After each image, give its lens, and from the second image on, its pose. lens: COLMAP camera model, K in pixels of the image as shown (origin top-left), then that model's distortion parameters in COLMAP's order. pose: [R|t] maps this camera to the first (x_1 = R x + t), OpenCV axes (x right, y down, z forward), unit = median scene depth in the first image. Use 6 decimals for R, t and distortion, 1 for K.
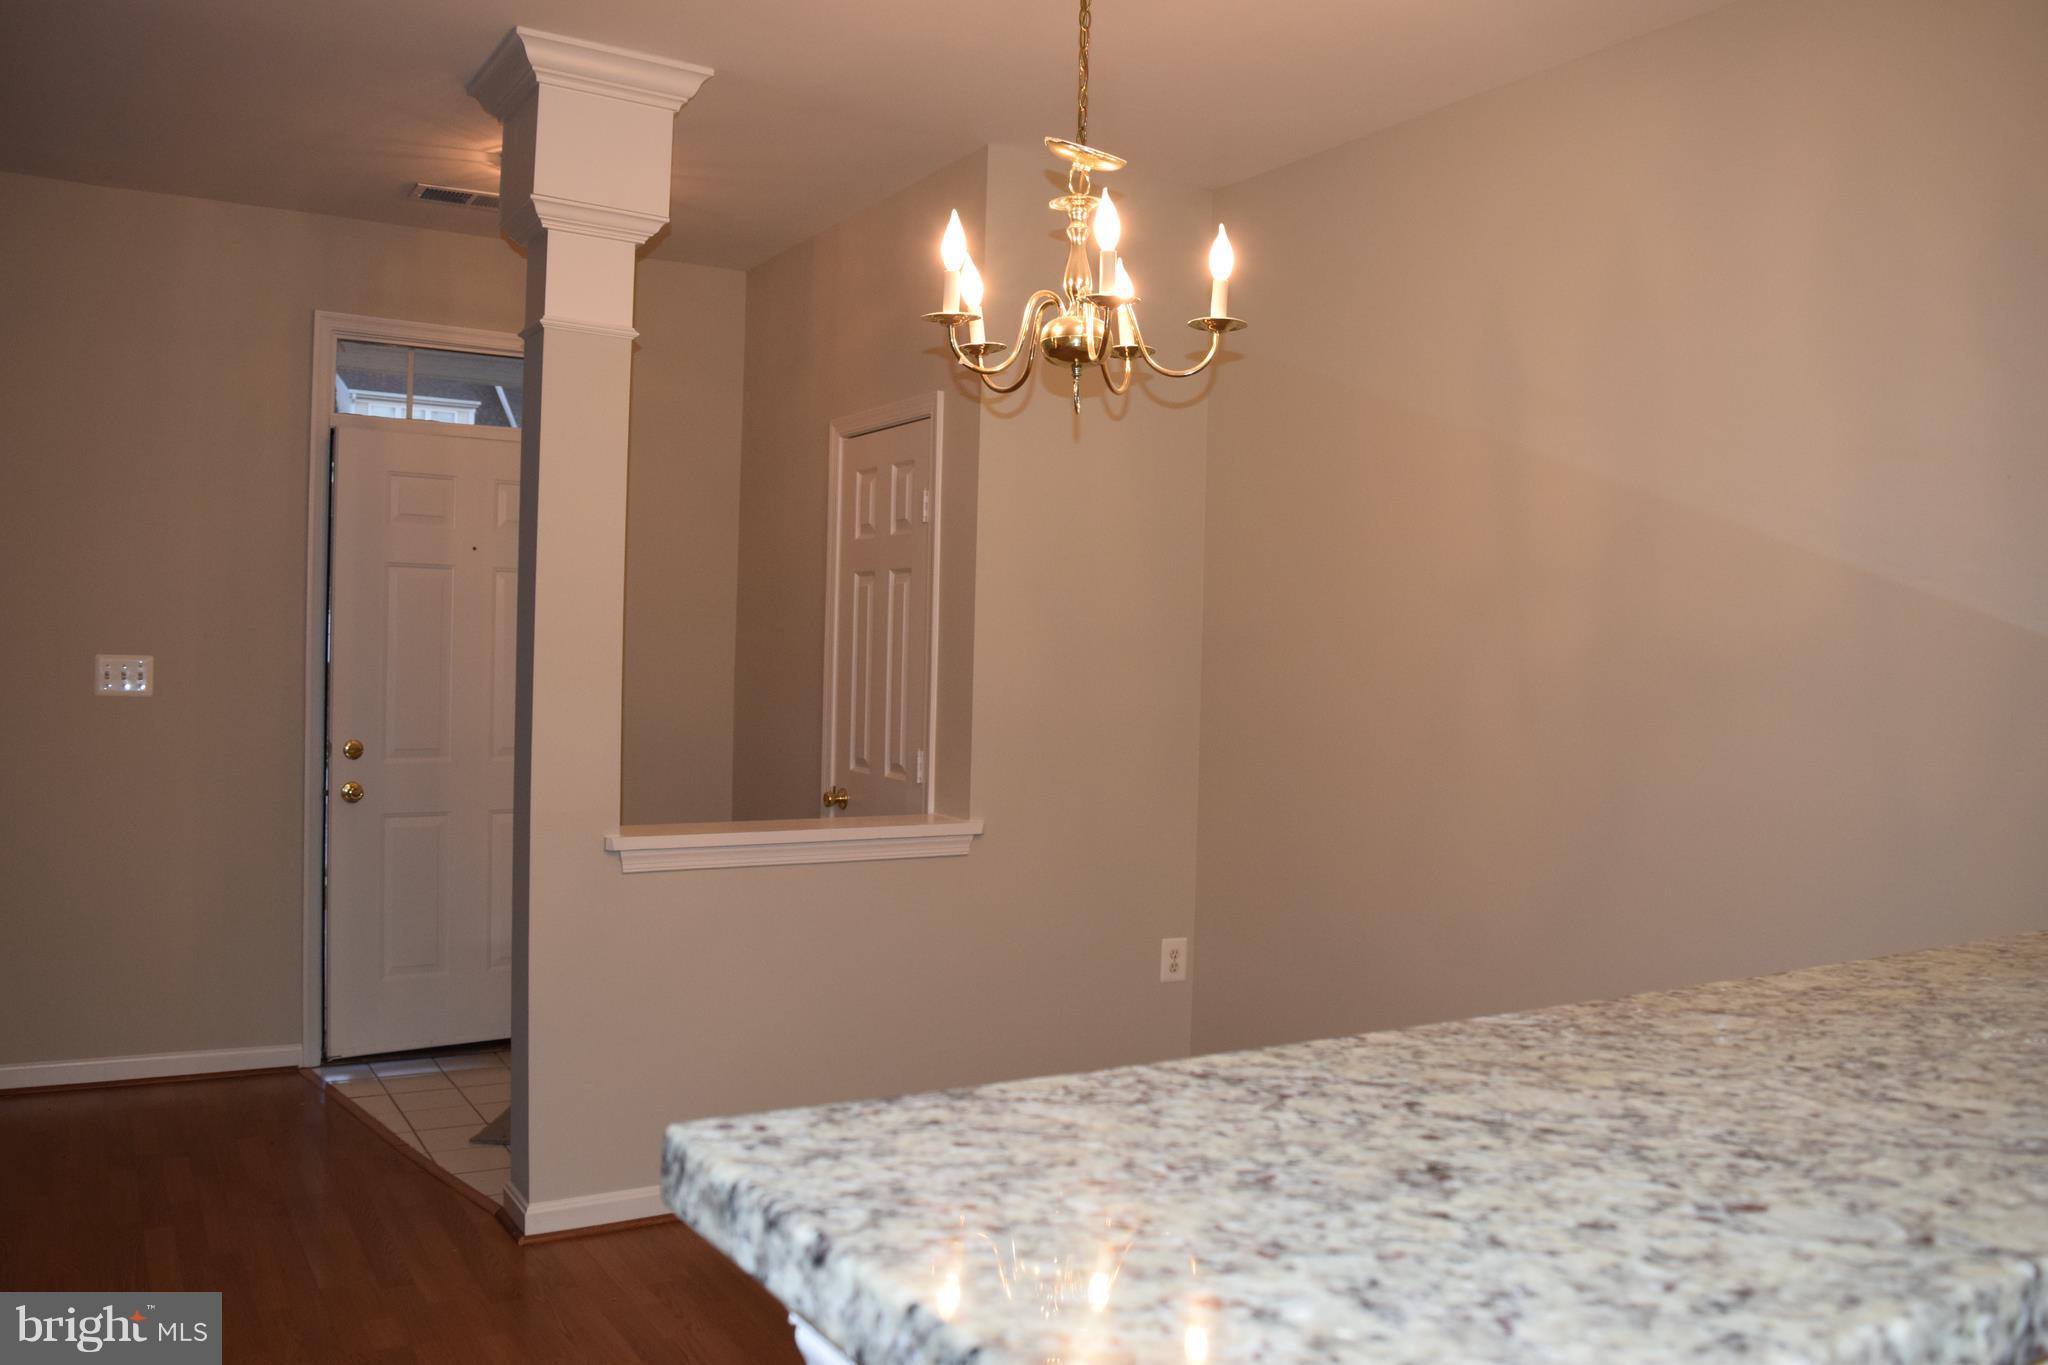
lens RADIAL K [[1616.6, 0, 1023.3], [0, 1616.6, 675.0], [0, 0, 1]] dist [-0.094714, 0.020023]
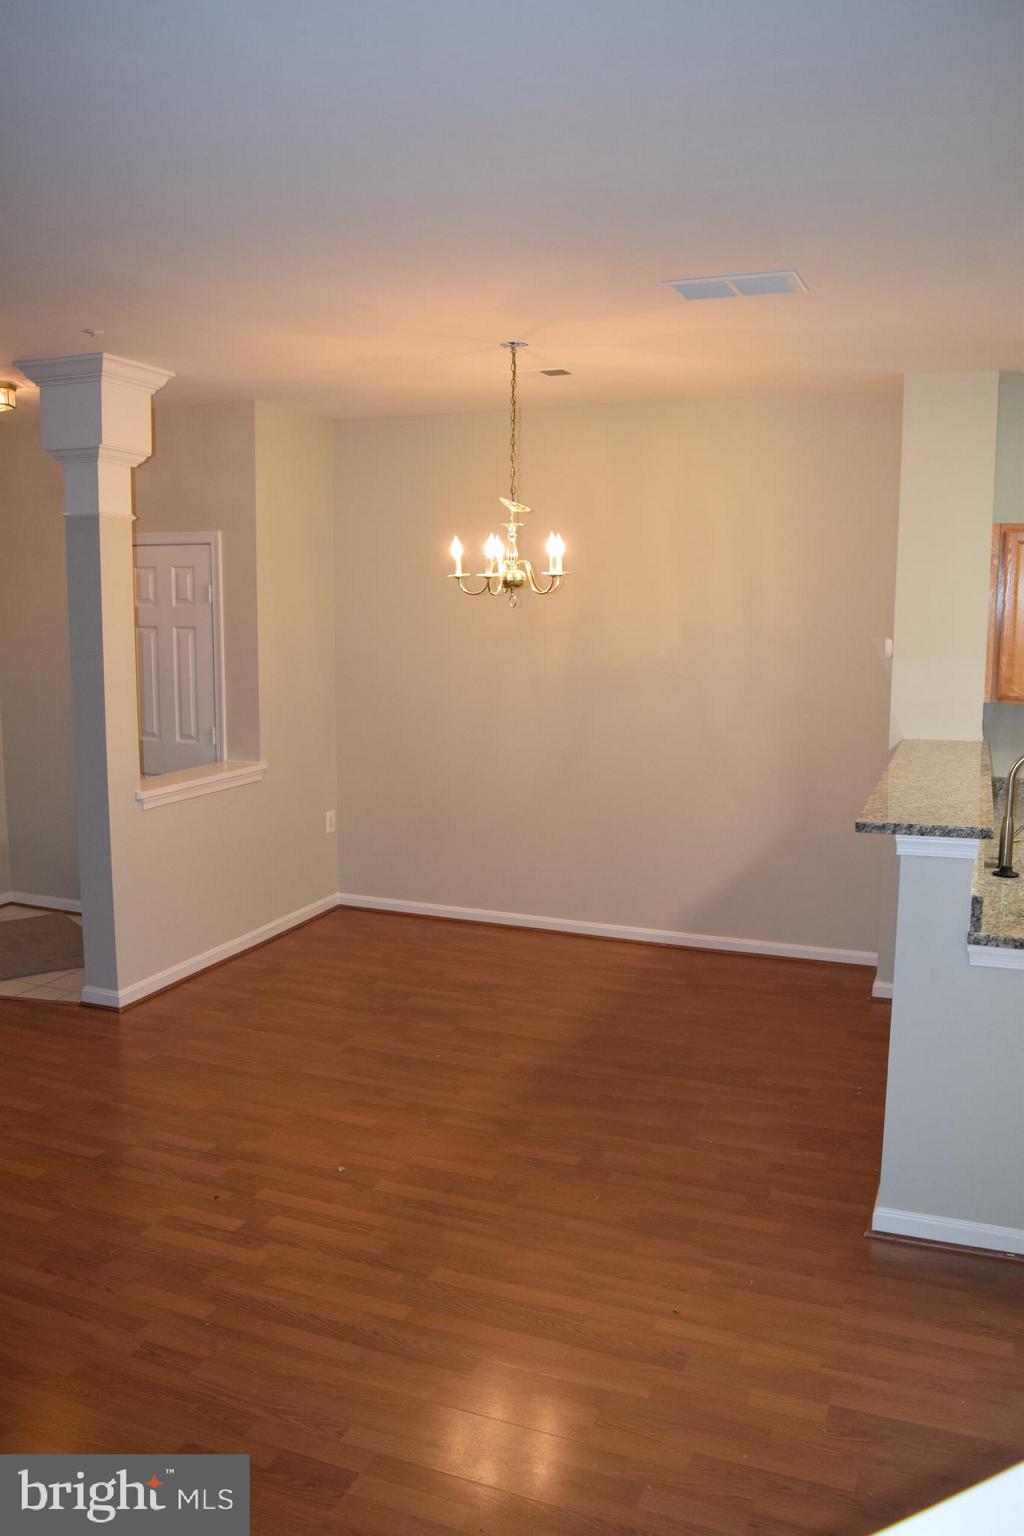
lens RADIAL K [[1212.5, 0, 503.7], [0, 1212.5, 764.6], [0, 0, 1]] dist [-0.094714, 0.020023]
pose [[0.805470, -0.101385, 0.583900, -0.590341], [0.020202, 0.989383, 0.143923, -0.100036], [-0.592292, -0.104129, 0.798966, -0.295346]]
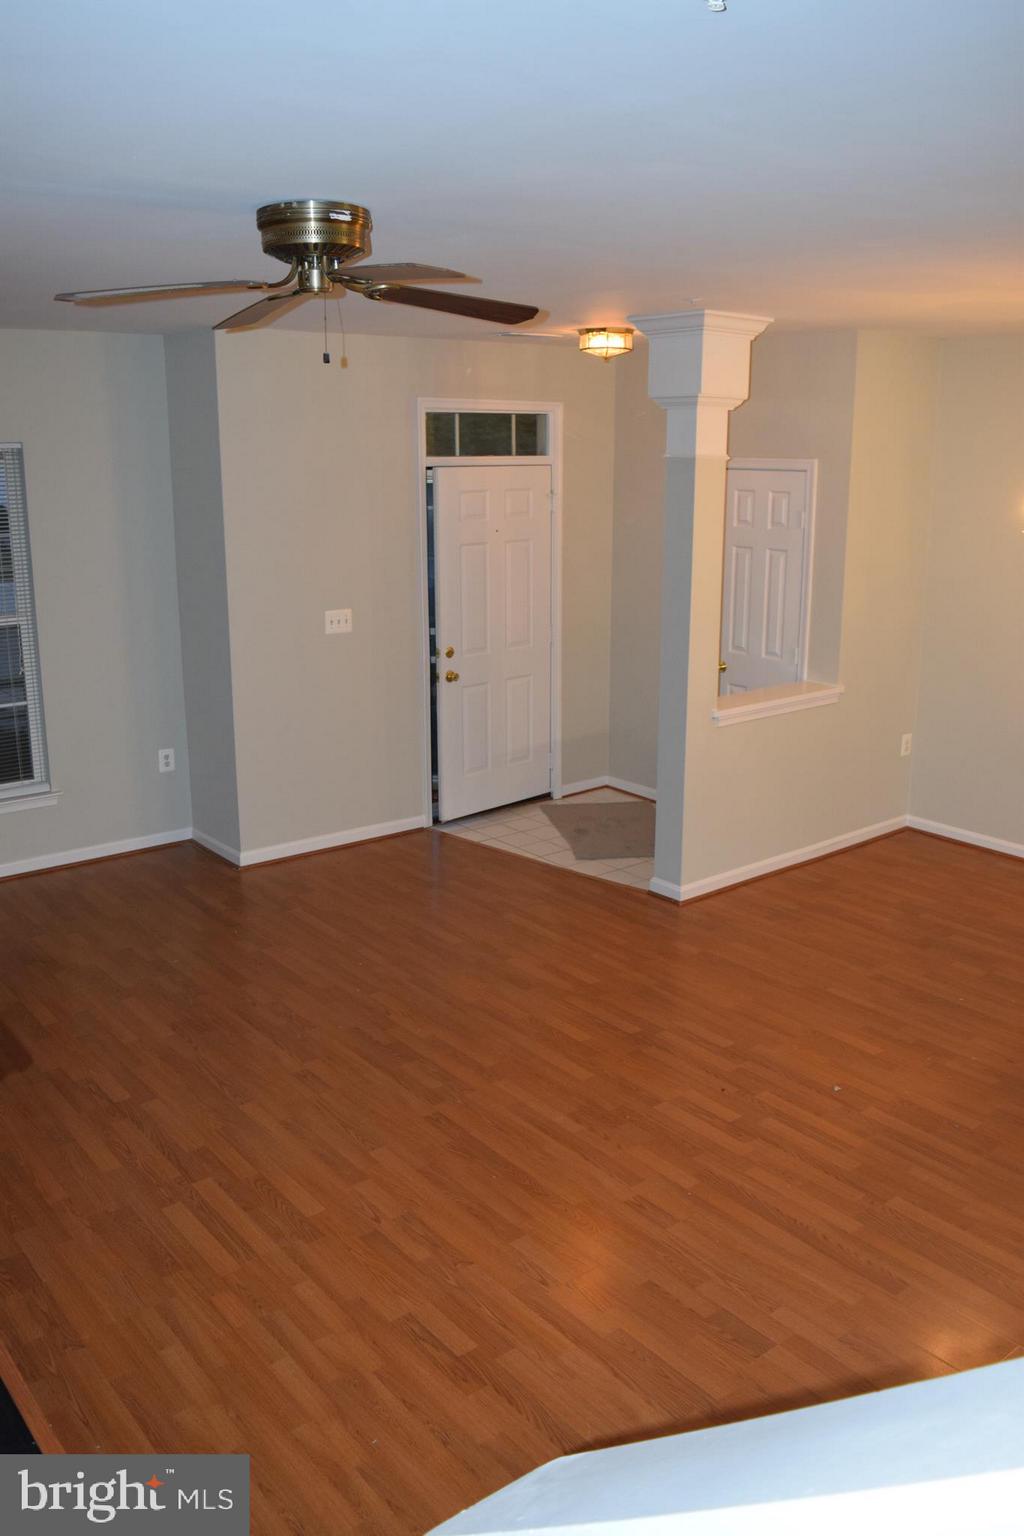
lens RADIAL K [[1244.2, 0, 489.1], [0, 1244.2, 764.3], [0, 0, 1]] dist [-0.098406, 0.008588]
pose [[0.993271, -0.053913, 0.102500, -0.573930], [0.028017, 0.970608, 0.239029, -0.176920], [-0.112374, -0.234549, 0.965587, -0.410893]]
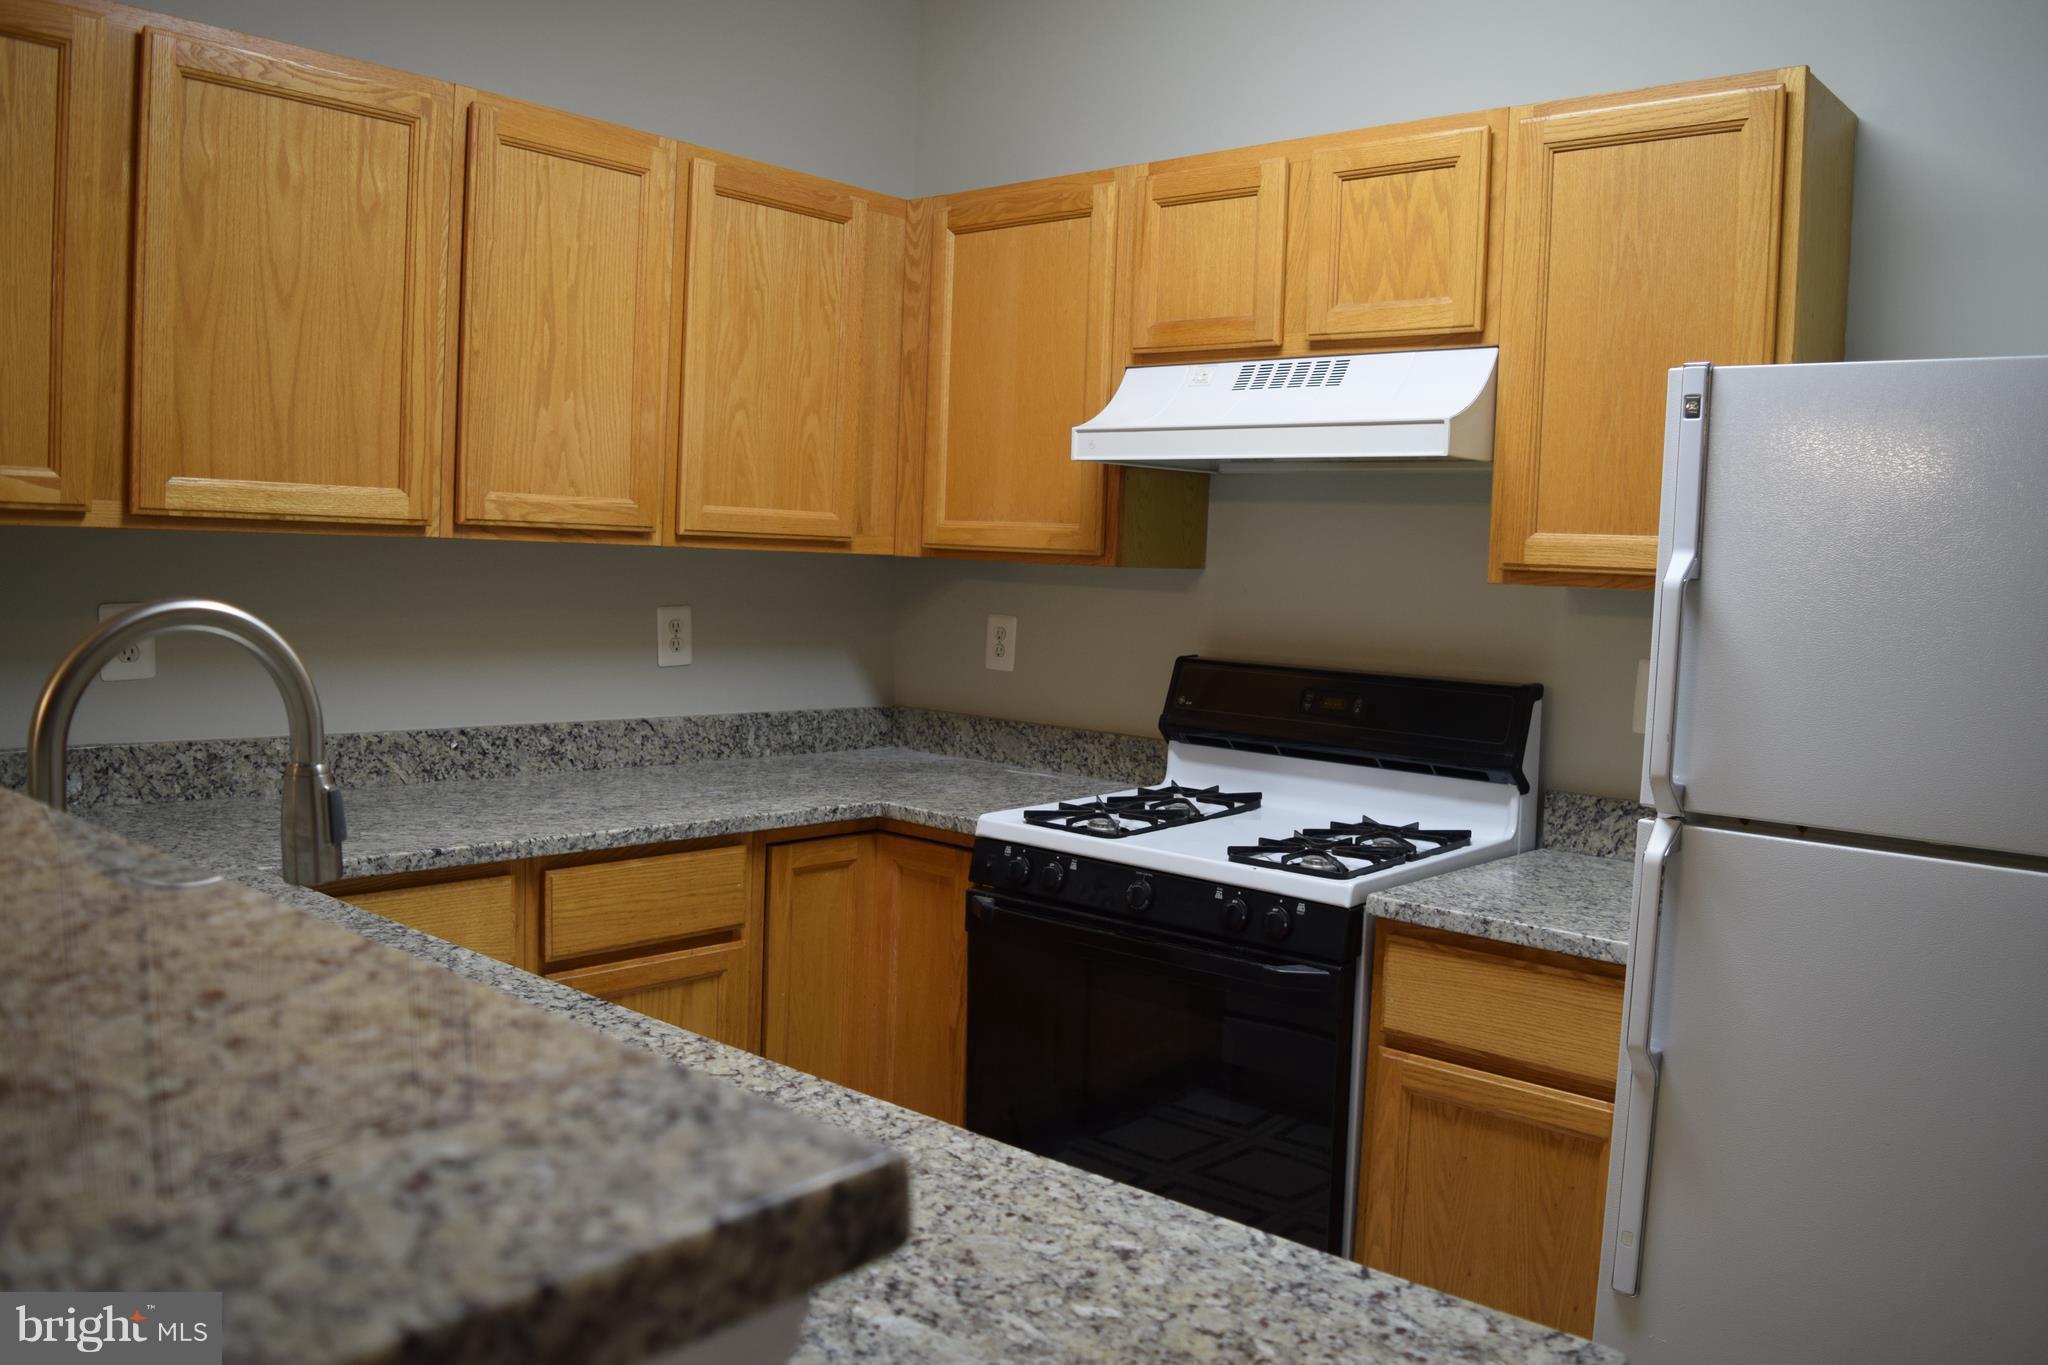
lens RADIAL K [[1616.6, 0, 1023.3], [0, 1616.6, 675.0], [0, 0, 1]] dist [-0.094714, 0.020023]
pose [[-0.285478, -0.107488, 0.952339, -0.080283], [-0.036956, 0.994186, 0.101133, -0.001268], [-0.957673, -0.006323, -0.287791, 0.088325]]
